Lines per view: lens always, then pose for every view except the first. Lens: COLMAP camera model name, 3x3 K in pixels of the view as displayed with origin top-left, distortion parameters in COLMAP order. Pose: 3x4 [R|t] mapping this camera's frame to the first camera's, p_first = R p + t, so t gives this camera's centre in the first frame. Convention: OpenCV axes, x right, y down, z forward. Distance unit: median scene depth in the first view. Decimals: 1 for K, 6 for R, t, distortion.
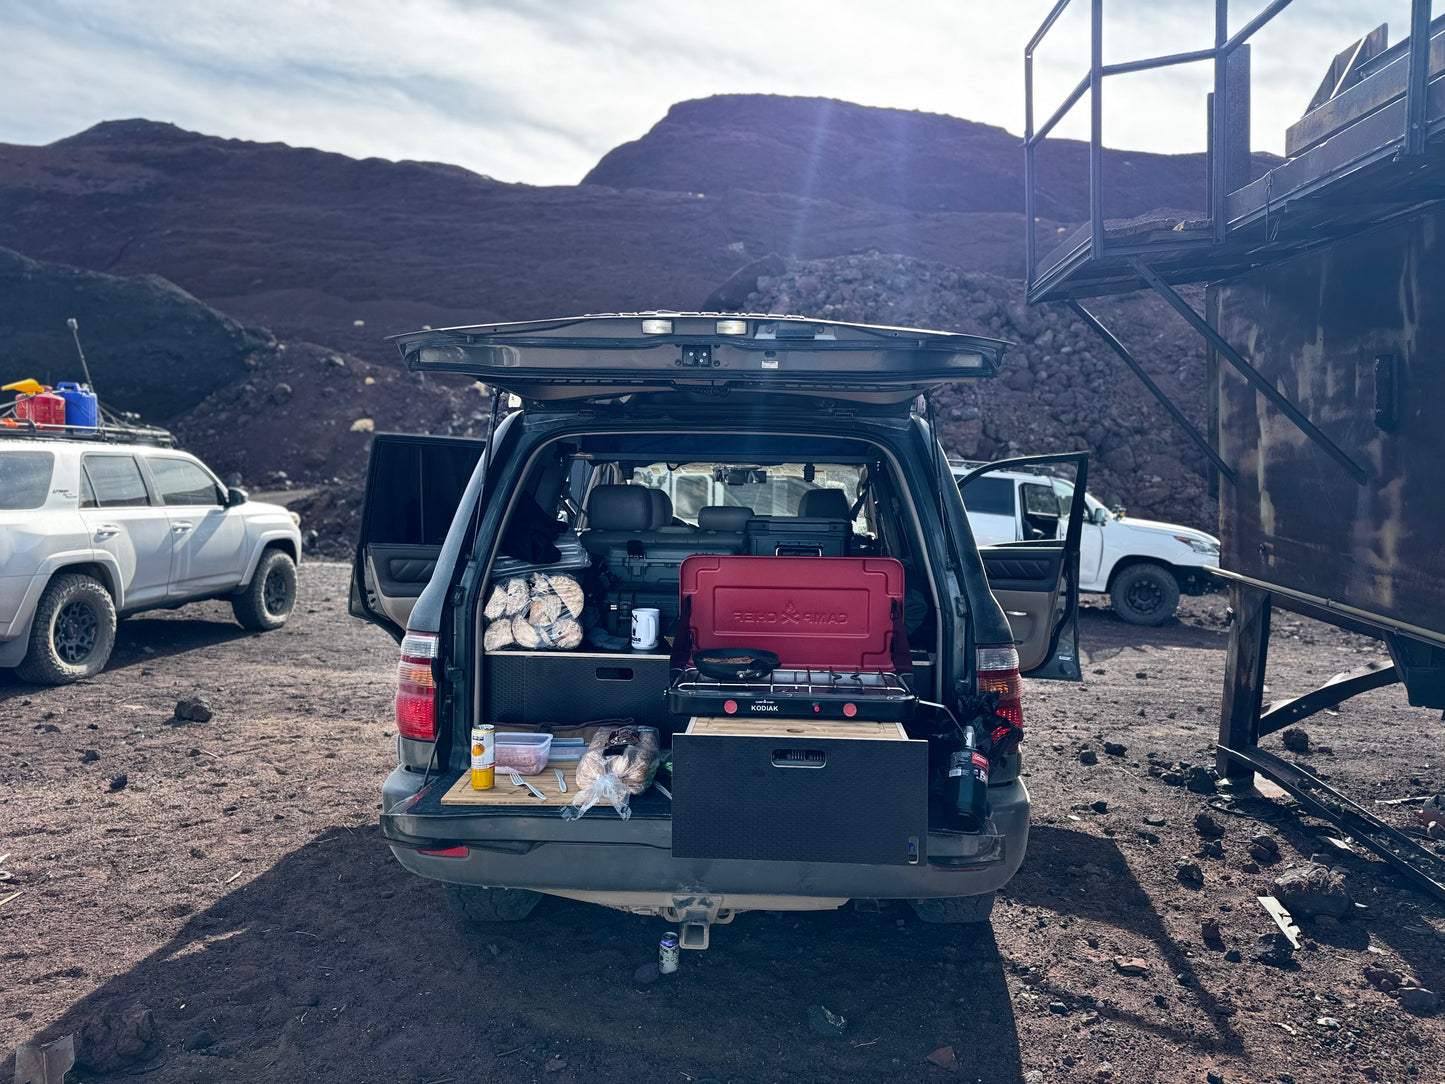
lens RADIAL K [[989.0, 0, 727.8], [0, 989.0, 547.7], [0, 0, 1]] dist [0.164709, -0.252123]
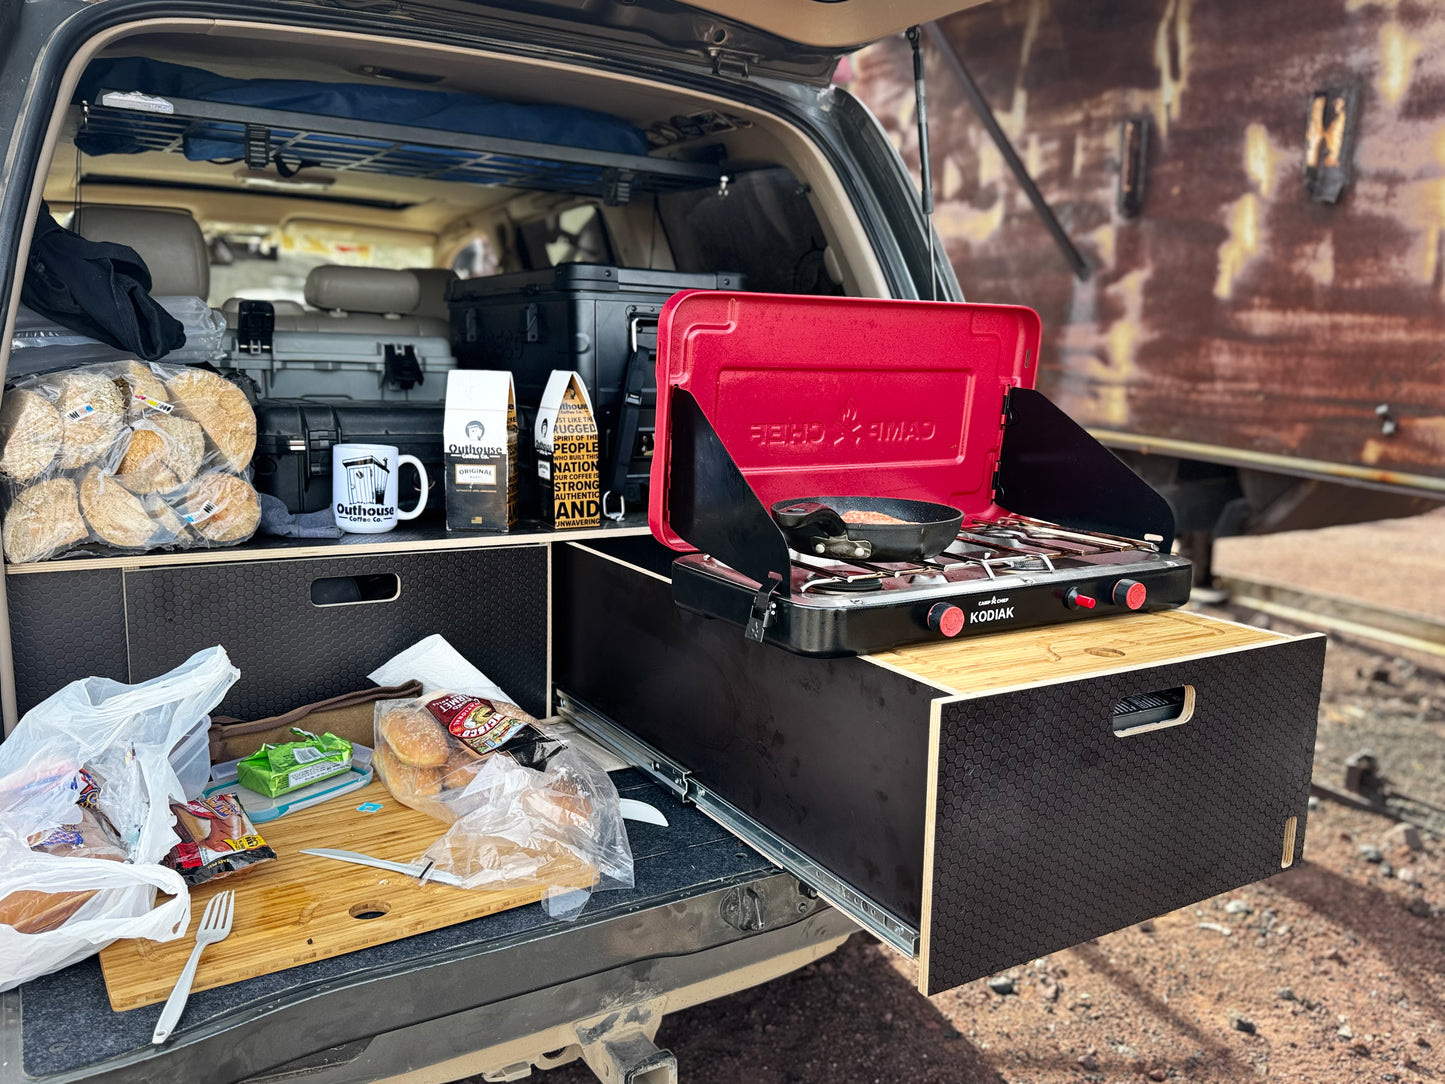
lens RADIAL K [[1158.6, 0, 729.5], [0, 1158.6, 547.9], [0, 0, 1]] dist [0.009316, 0.003017]
pose [[0.826365, -0.087007, 0.556372, -0.216090], [0.022399, 0.992289, 0.121908, 0.040299], [-0.562689, -0.088278, 0.821942, 0.395611]]
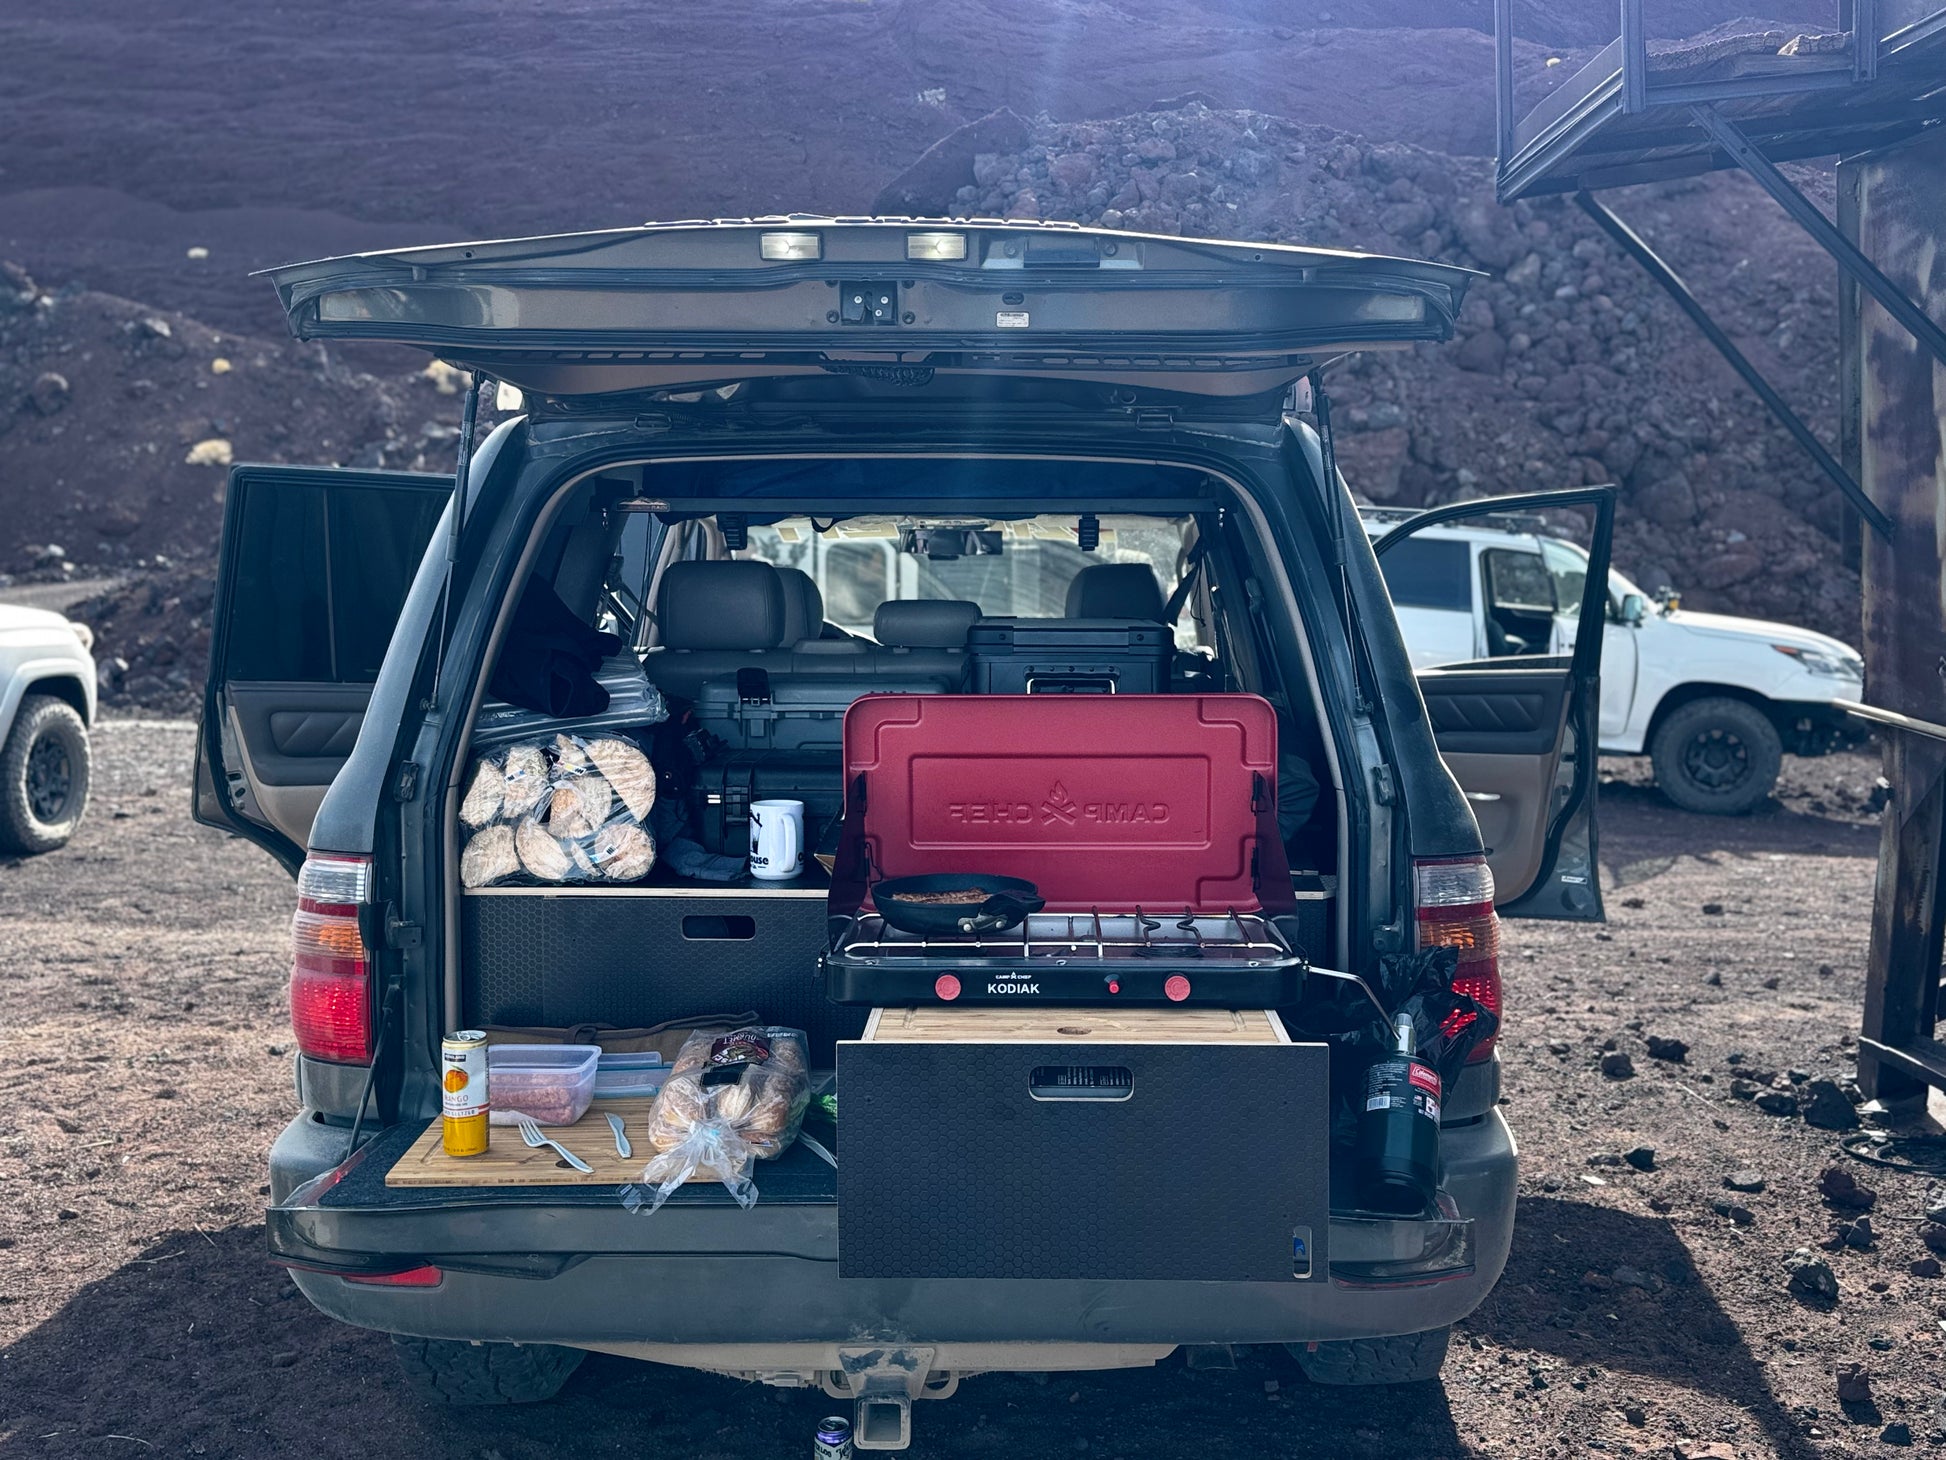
lens RADIAL K [[1887.5, 0, 977.3], [0, 1887.5, 737.2], [0, 0, 1]] dist [0.168947, -0.273312]
pose [[0.999487, -0.016195, 0.027630, -0.004224], [0.015362, 0.999429, 0.030104, 0.000460], [-0.028102, -0.029665, 0.999165, 0.011832]]
